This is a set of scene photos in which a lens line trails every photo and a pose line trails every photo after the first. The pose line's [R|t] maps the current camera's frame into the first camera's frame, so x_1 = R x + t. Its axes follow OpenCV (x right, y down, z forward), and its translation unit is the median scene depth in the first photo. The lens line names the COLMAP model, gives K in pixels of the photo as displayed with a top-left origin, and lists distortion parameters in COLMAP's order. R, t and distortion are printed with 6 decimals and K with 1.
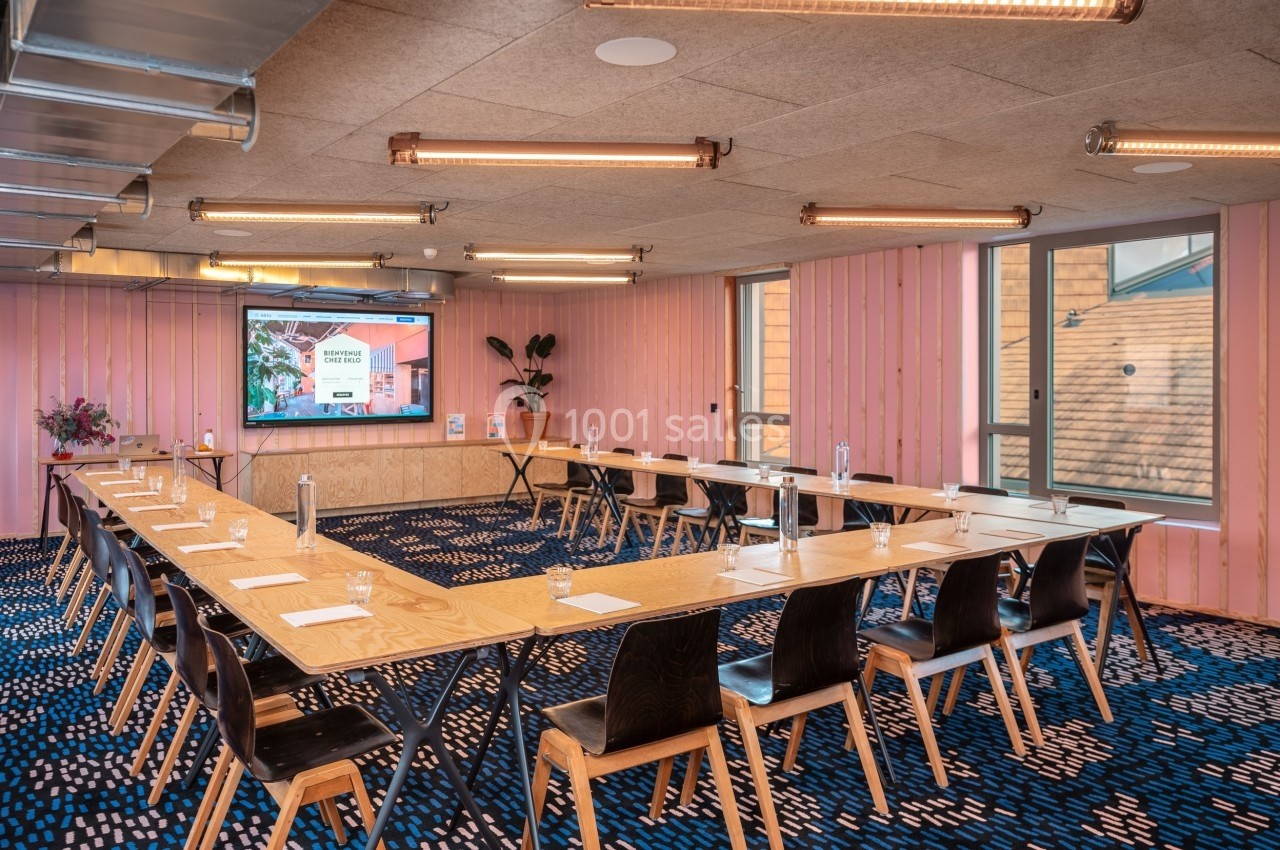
lens RADIAL K [[971.4, 0, 638.9], [0, 971.4, 393.3], [0, 0, 1]] dist [-0.000040, -0.000195]
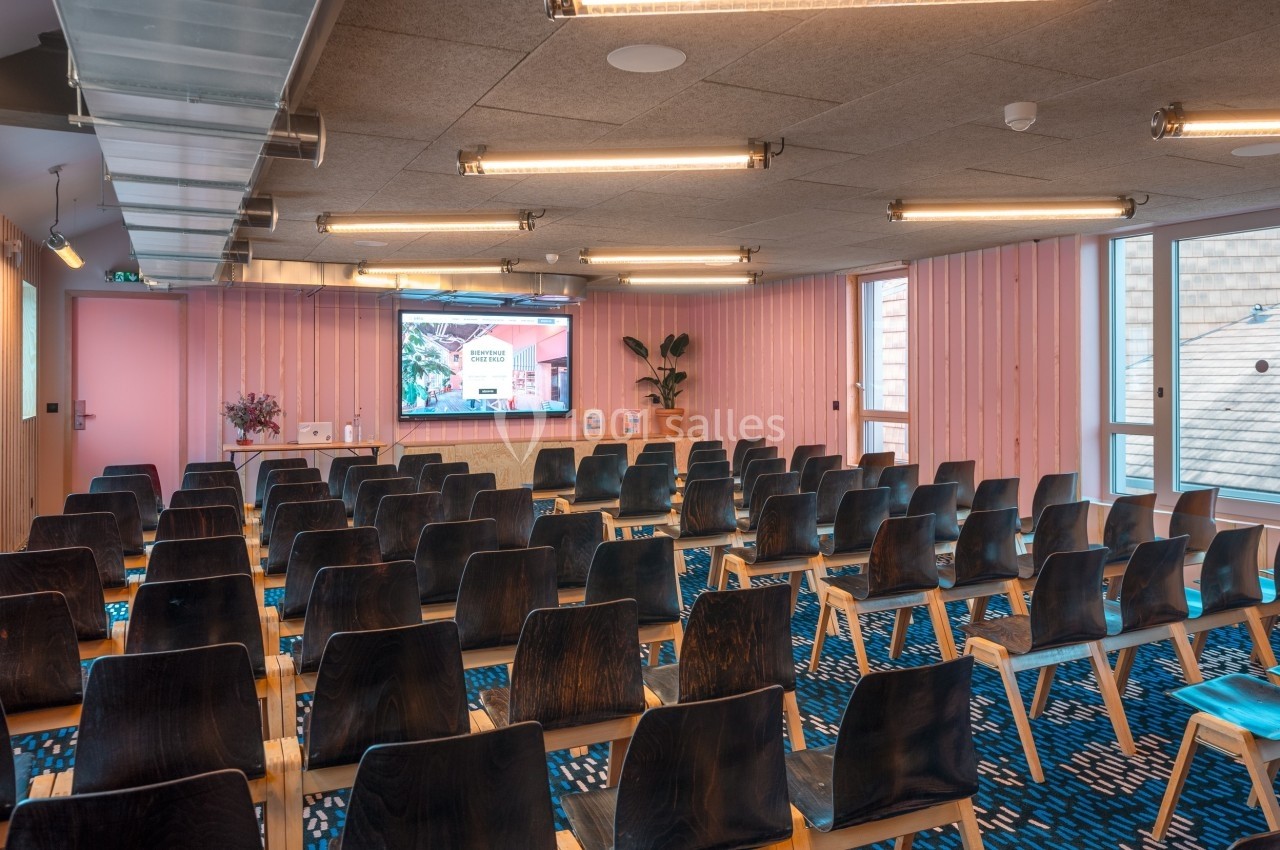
lens RADIAL K [[940.4, 0, 664.4], [0, 940.4, 380.4], [0, 0, 1]] dist [0.000014, -0.000879]
pose [[0.985519, 0.000866, -0.169561, 0.101727], [-0.003060, 0.999915, -0.012676, 0.003117], [0.169535, 0.013011, 0.985438, 0.008816]]
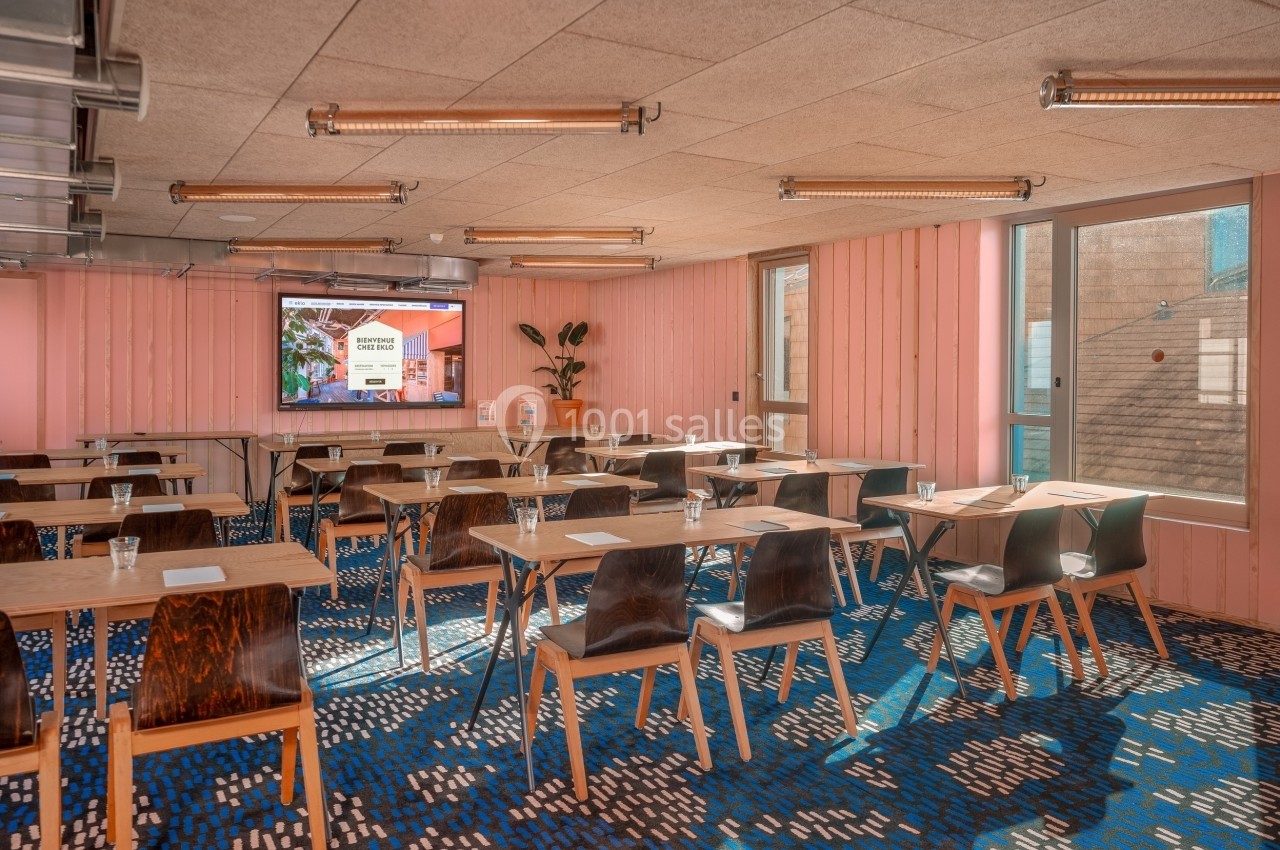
lens RADIAL K [[953.7, 0, 634.3], [0, 953.7, 393.2], [0, 0, 1]] dist [-0.003819, 0.003477]
pose [[0.993088, 0.009380, -0.116993, 0.133386], [-0.008943, 0.999951, 0.004261, 0.013276], [0.117028, -0.003185, 0.993124, 0.051355]]
